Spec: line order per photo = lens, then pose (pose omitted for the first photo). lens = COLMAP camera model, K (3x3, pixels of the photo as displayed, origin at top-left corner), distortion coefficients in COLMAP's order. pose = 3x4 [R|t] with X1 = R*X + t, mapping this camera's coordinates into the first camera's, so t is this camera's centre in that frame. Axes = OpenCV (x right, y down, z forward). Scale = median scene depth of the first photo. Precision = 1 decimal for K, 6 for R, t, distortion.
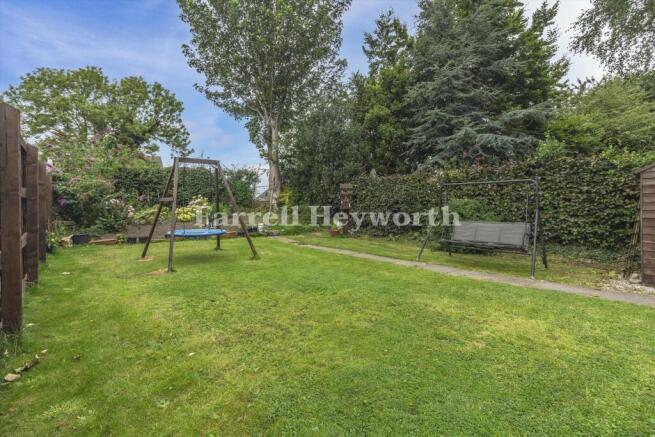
lens RADIAL K [[303.2, 0, 326.9], [0, 303.2, 217.6], [0, 0, 1]] dist [-0.002336, 0.000488]
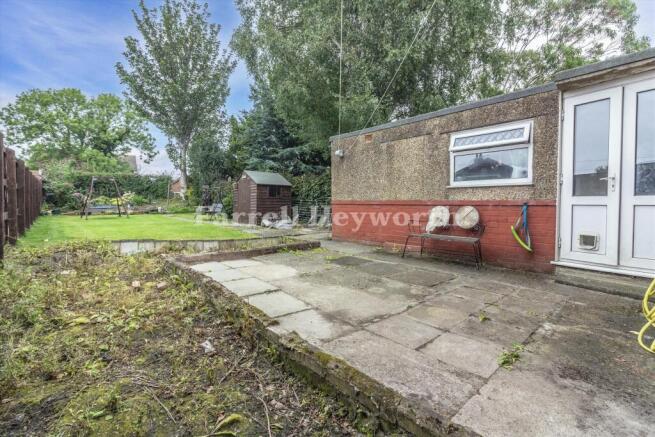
lens RADIAL K [[303.2, 0, 328.1], [0, 303.2, 215.0], [0, 0, 1]] dist [-0.002336, 0.000488]
pose [[0.999777, 0.006211, 0.020178, 0.278841], [-0.006449, 0.999910, 0.011794, 0.014919], [-0.020103, -0.011922, 0.999727, -0.307268]]
